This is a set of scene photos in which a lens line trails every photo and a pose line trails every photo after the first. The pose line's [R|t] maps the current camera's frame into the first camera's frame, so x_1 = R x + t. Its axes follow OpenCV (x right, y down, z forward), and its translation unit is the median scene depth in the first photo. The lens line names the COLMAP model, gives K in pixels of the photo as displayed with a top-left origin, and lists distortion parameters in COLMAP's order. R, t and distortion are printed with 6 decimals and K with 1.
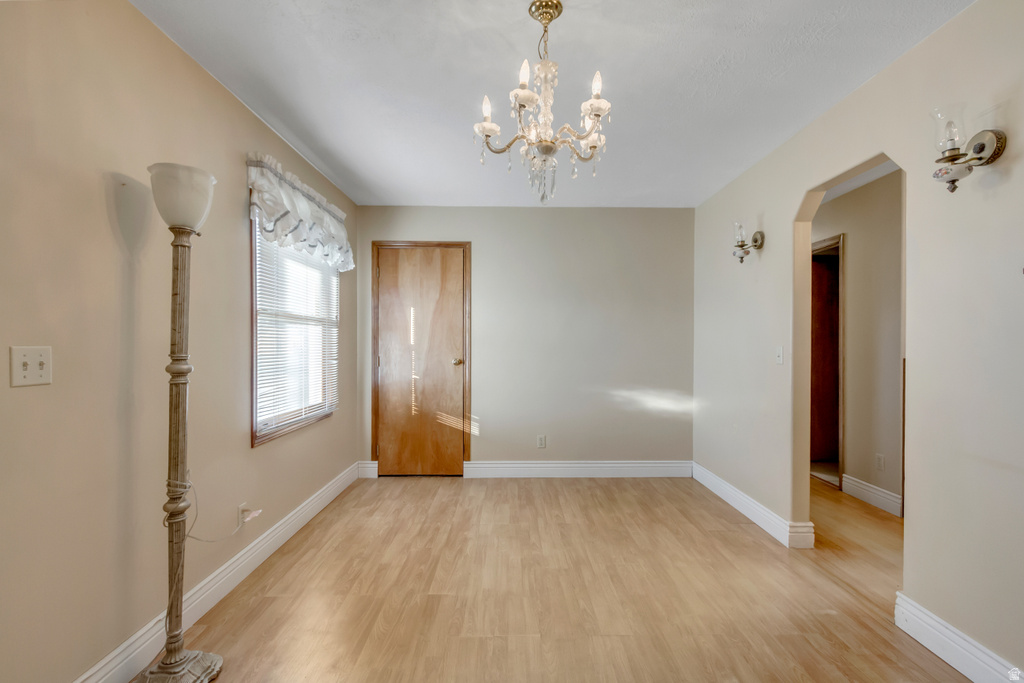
lens RADIAL K [[467.7, 0, 511.0], [0, 467.7, 342.6], [0, 0, 1]] dist [0.003555, -0.002634]
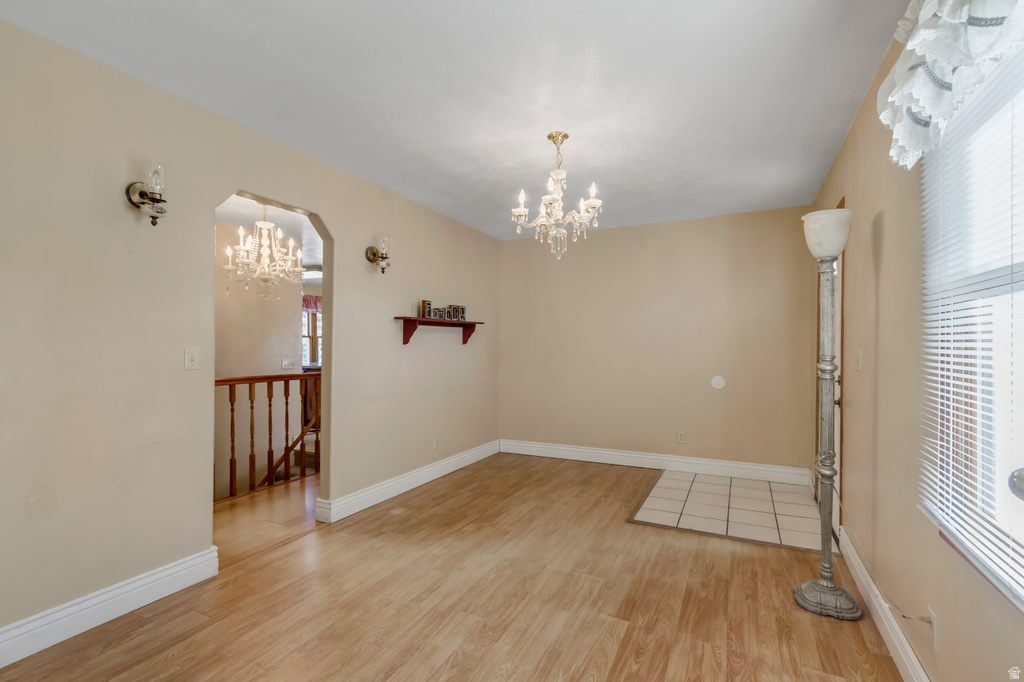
lens RADIAL K [[467.7, 0, 510.2], [0, 467.7, 343.5], [0, 0, 1]] dist [0.003555, -0.002634]
pose [[-0.895260, -0.004123, 0.445525, -0.369449], [-0.005710, 0.999981, -0.002221, -0.001557], [-0.445508, -0.004533, -0.895267, 1.902855]]
